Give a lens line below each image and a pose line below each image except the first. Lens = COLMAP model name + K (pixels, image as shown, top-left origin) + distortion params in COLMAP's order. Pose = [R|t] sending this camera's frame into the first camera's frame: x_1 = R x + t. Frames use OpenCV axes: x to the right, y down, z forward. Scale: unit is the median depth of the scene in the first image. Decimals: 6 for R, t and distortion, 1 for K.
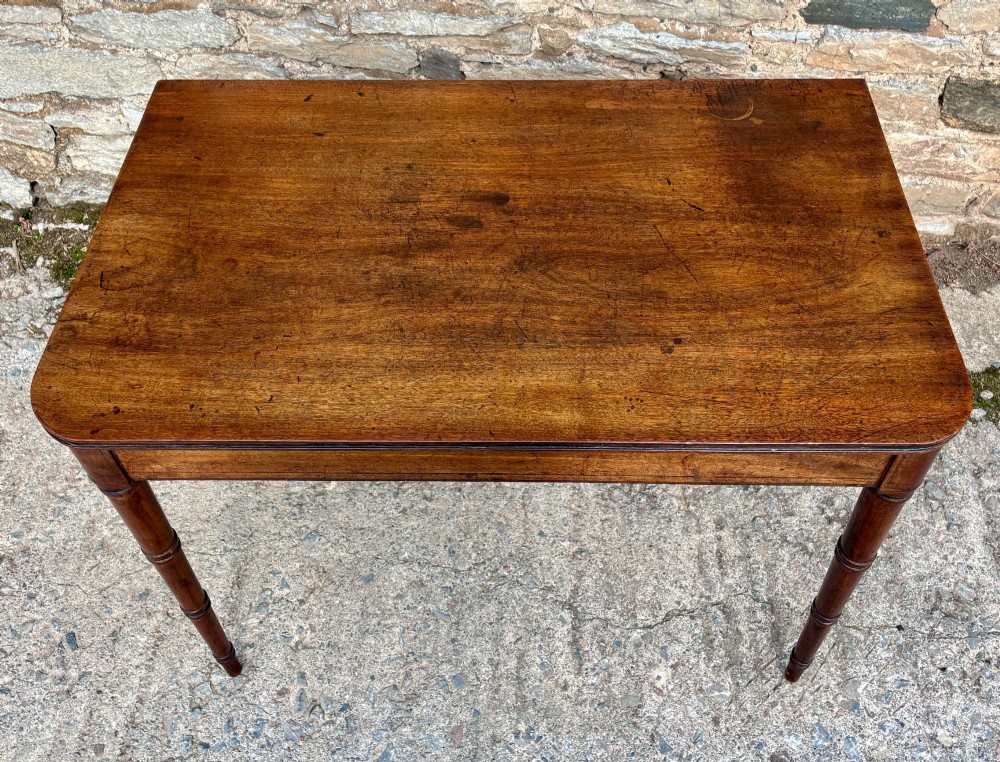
lens RADIAL K [[954.1, 0, 525.2], [0, 954.1, 312.8], [0, 0, 1]] dist [0.016998, 0.015734]
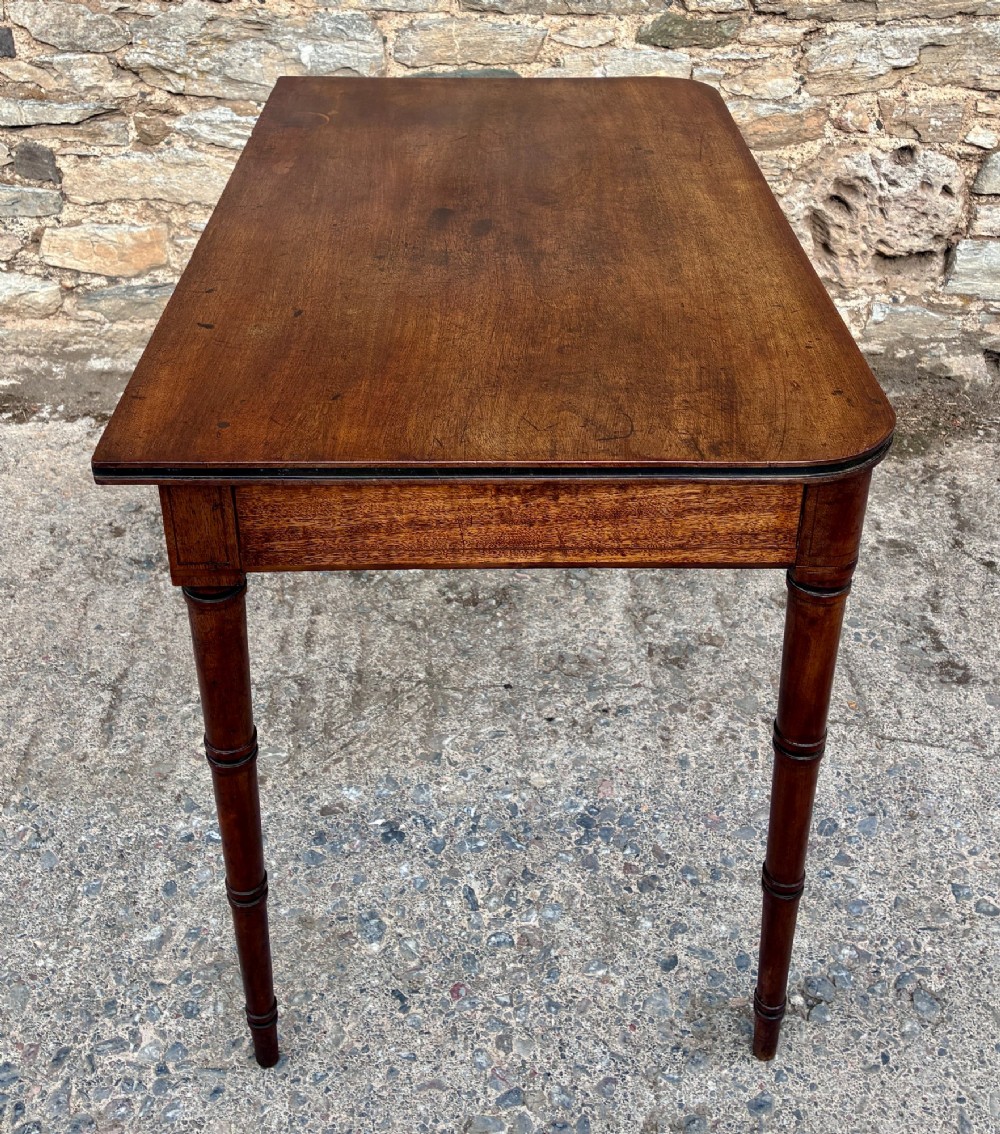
lens RADIAL K [[1281.7, 0, 493.0], [0, 1281.7, 389.2], [0, 0, 1]] dist [-0.005325, 0.060277]
pose [[0.998207, -0.032528, 0.050245, 0.332360], [0.048926, 0.926987, -0.371890, 0.505405], [-0.034480, 0.373681, 0.926916, -0.129441]]
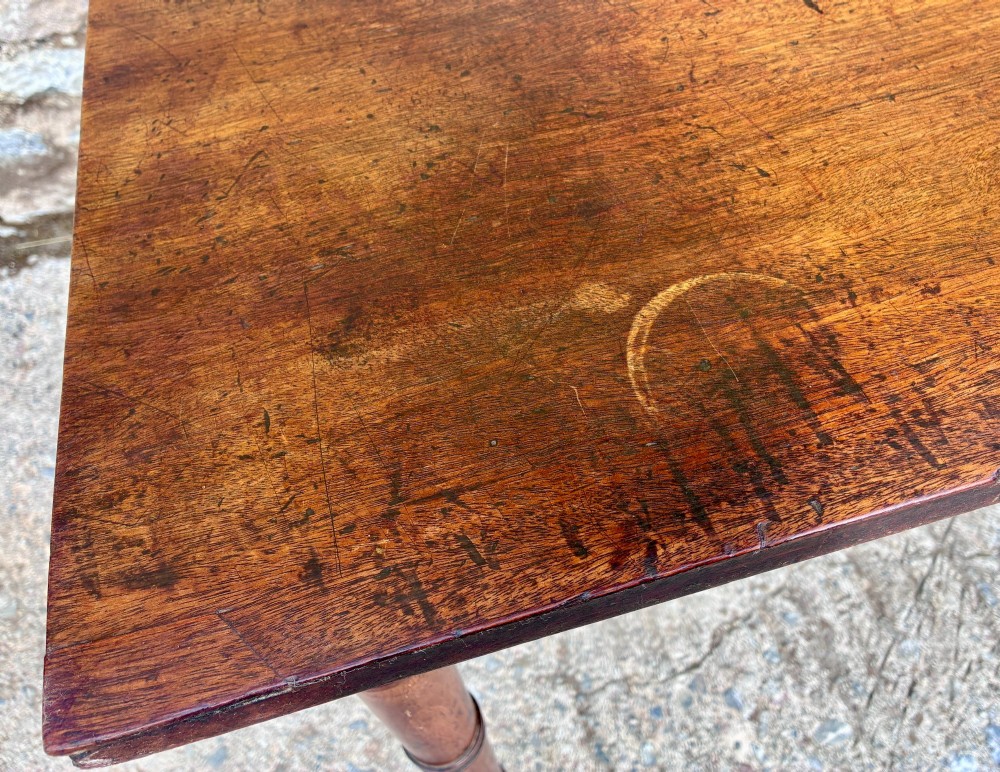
lens RADIAL K [[896.5, 0, 569.9], [0, 896.5, 333.0], [0, 0, 1]] dist [0.064783, -0.109690]
pose [[0.939622, -0.295345, 0.172863, 0.016323], [0.281700, 0.954347, 0.099331, 0.041524], [-0.194308, -0.044638, 0.979924, 0.454426]]
